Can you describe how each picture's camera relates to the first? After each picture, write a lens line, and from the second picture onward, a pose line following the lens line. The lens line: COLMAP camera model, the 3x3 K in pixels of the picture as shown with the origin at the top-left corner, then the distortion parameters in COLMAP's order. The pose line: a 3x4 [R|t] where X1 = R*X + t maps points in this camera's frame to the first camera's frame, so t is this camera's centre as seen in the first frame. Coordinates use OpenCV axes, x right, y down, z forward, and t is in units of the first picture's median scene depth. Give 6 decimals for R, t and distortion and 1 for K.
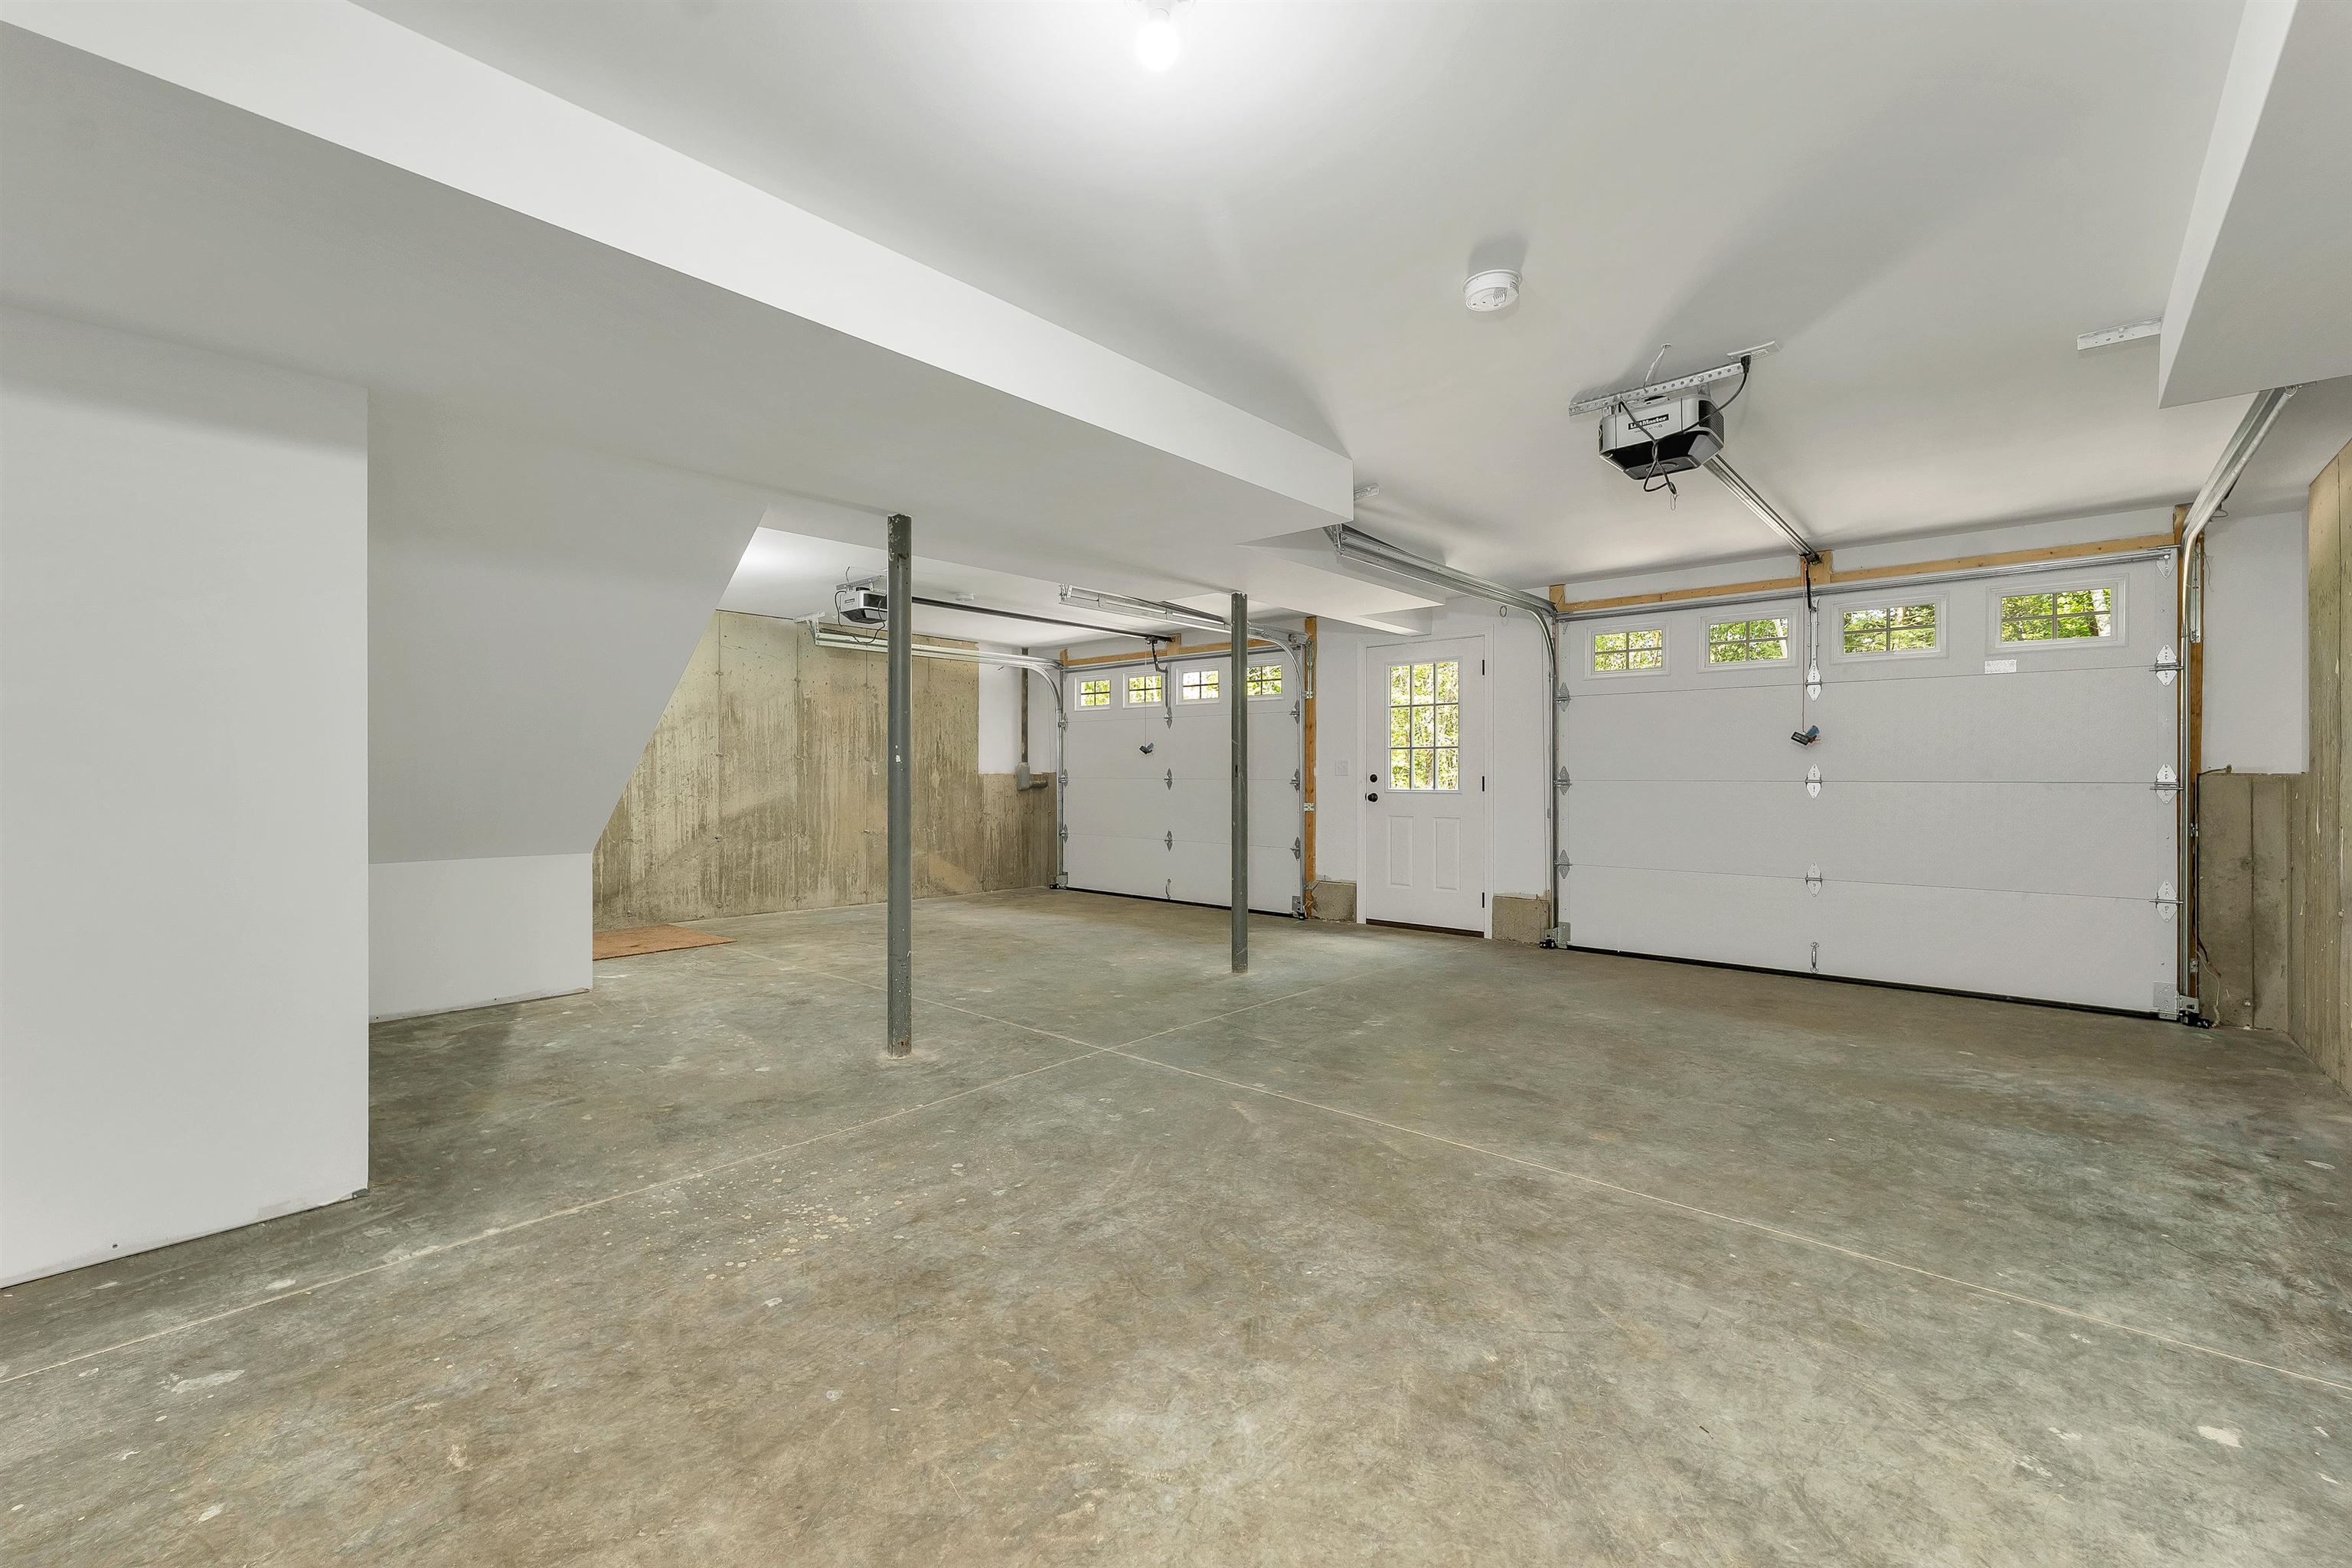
lens RADIAL K [[971.5, 0, 1177.1], [0, 971.5, 788.3], [0, 0, 1]] dist [0.000321, -0.000202]
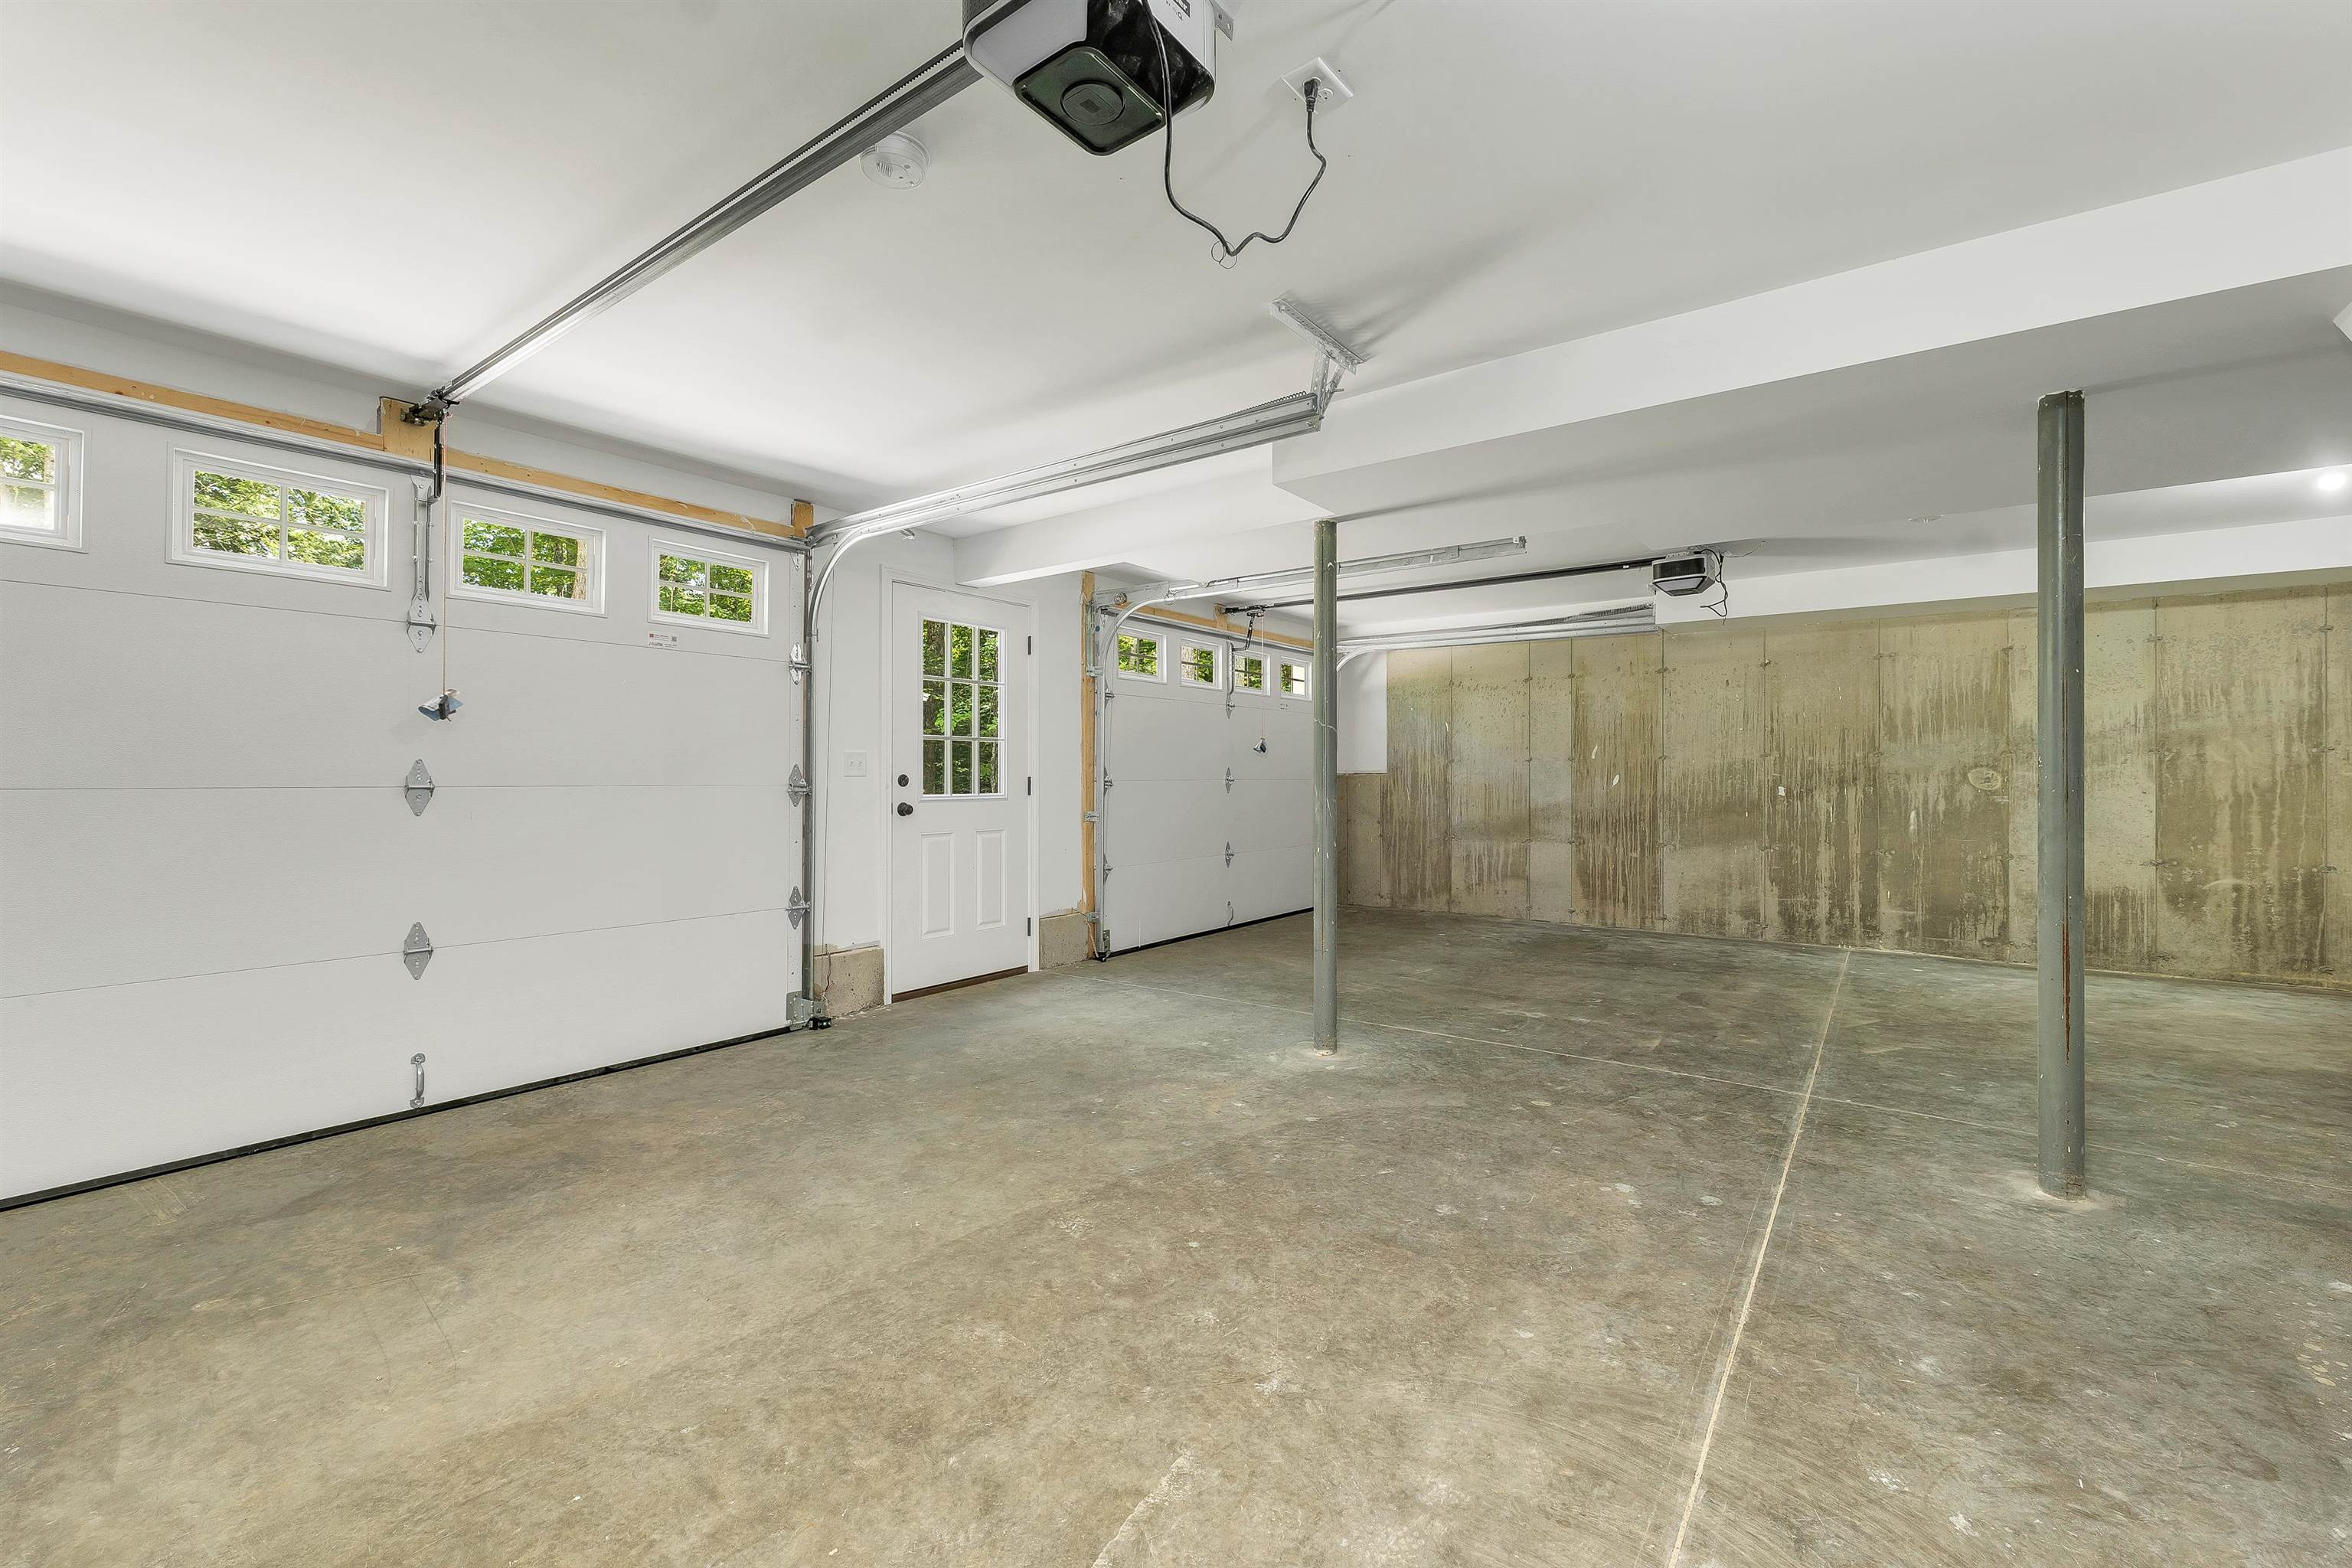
lens RADIAL K [[962.1, 0, 1176.7], [0, 962.1, 761.7], [0, 0, 1]] dist [0.001405, -0.000120]
pose [[-0.076994, 0.010786, 0.996973, -1.026480], [0.014814, 0.999843, -0.009673, -0.030619], [-0.996922, 0.014025, -0.077141, 1.880057]]
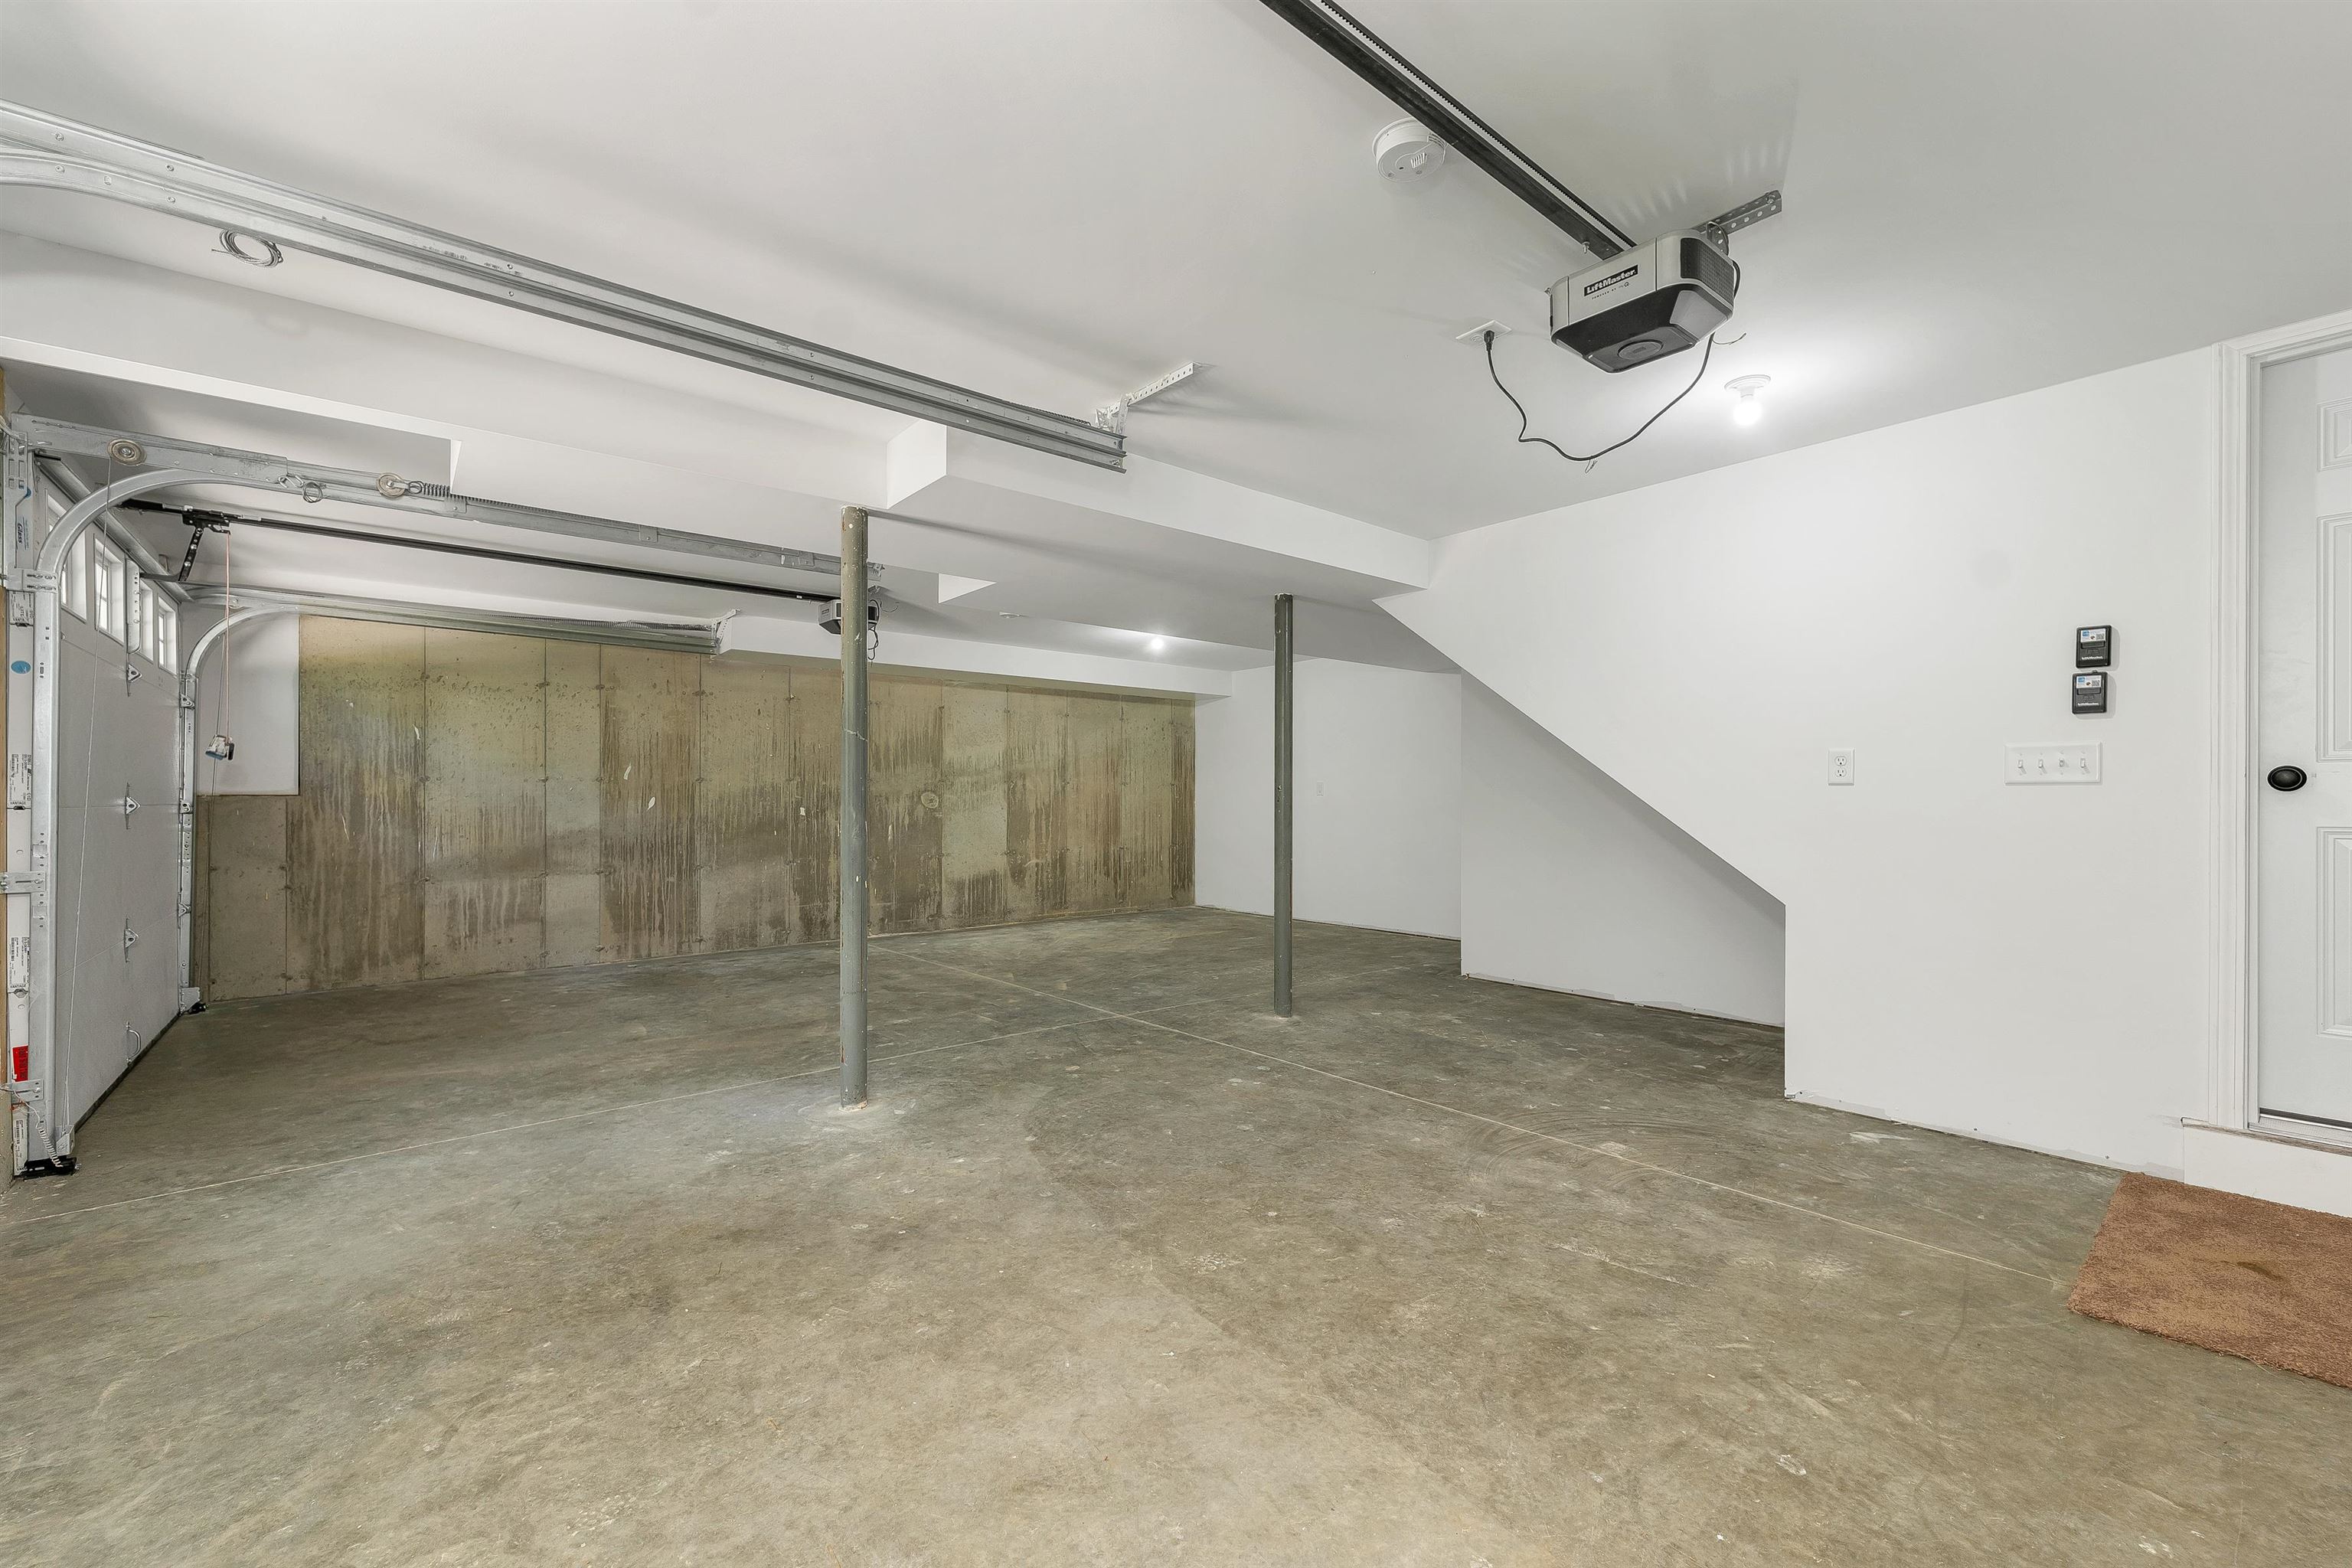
lens RADIAL K [[971.5, 0, 1177.1], [0, 971.5, 788.3], [0, 0, 1]] dist [0.000321, -0.000202]
pose [[-0.987647, 0.000774, 0.156692, -0.395280], [0.001478, 0.999989, 0.004378, -0.033808], [-0.156687, 0.004555, -0.987638, 2.580616]]
